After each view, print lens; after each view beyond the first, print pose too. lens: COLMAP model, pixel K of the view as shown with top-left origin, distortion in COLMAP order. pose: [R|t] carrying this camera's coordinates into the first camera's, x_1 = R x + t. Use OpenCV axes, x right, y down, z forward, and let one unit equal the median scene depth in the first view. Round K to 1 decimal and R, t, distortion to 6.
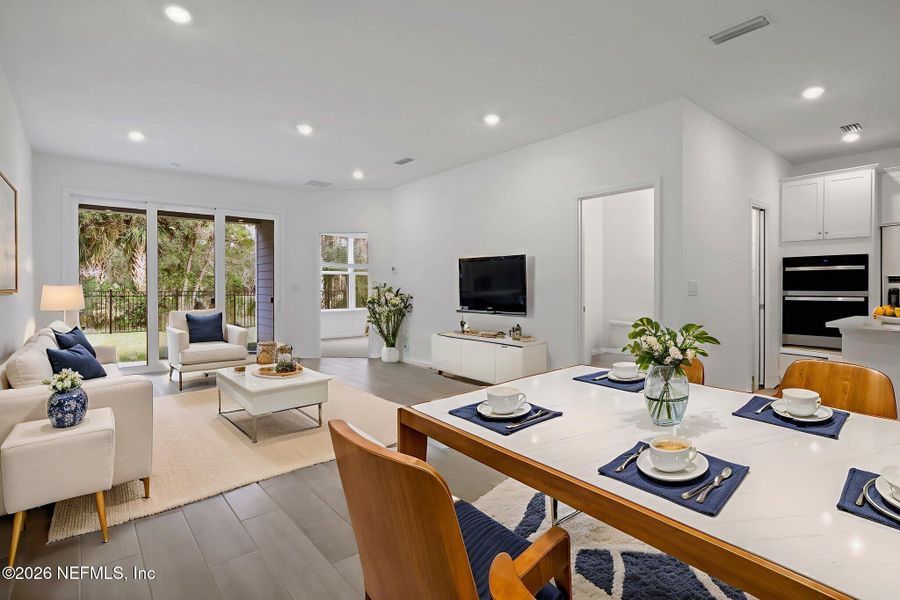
lens RADIAL K [[422.5, 0, 444.4], [0, 422.5, 289.6], [0, 0, 1]] dist [-0.001762, -0.000296]
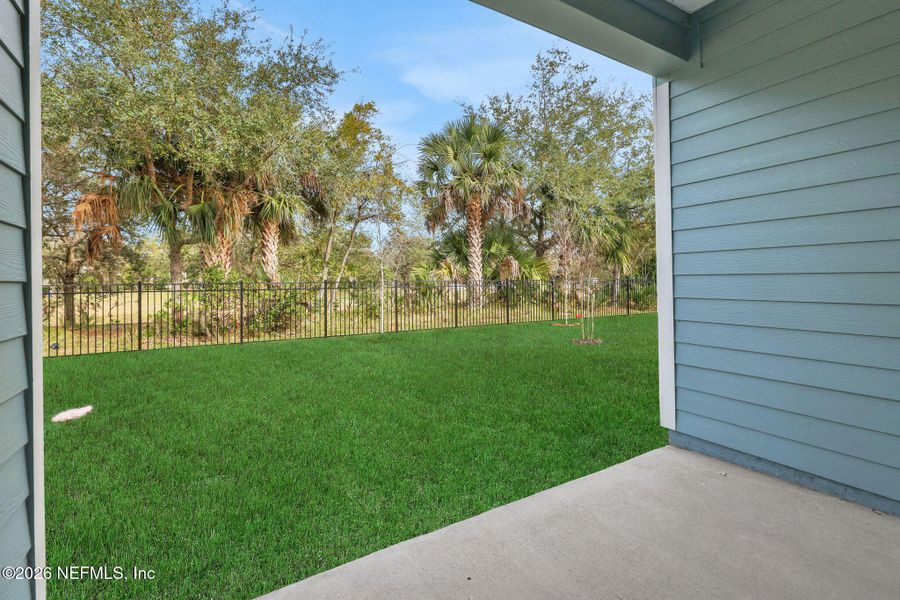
lens RADIAL K [[407.4, 0, 450.8], [0, 407.4, 278.0], [0, 0, 1]] dist [0.001680, 0.000241]
pose [[0.984843, -0.009347, -0.173198, -0.303354], [0.007124, 0.999884, -0.013451, 0.007144], [0.173304, 0.012013, 0.984795, 0.362625]]
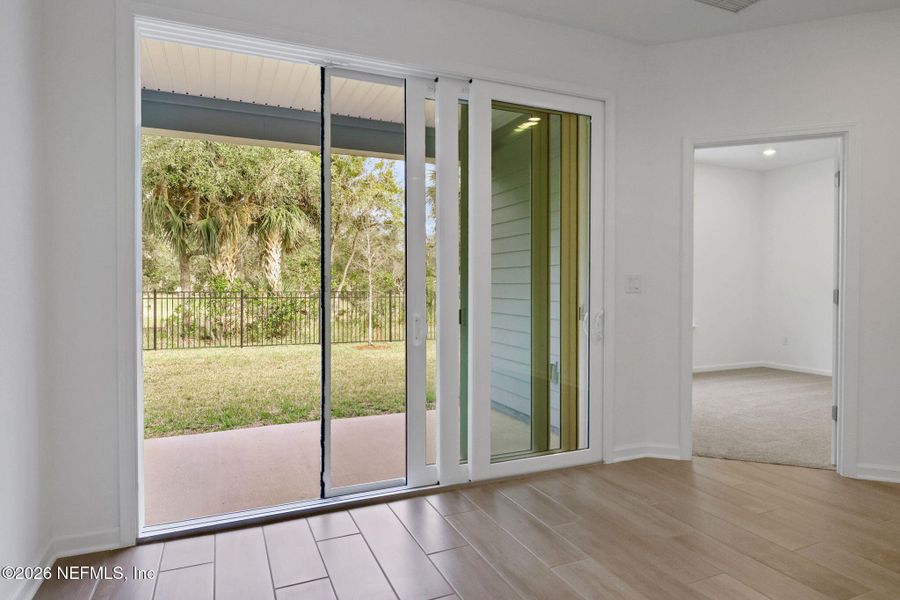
lens RADIAL K [[473.9, 0, 453.1], [0, 473.9, 292.9], [0, 0, 1]] dist [-0.001412, -0.000454]
pose [[0.967920, 0.006896, -0.251162, -0.194030], [-0.005773, 0.999970, 0.005208, 0.000508], [0.251191, -0.003591, 0.967931, 0.251255]]
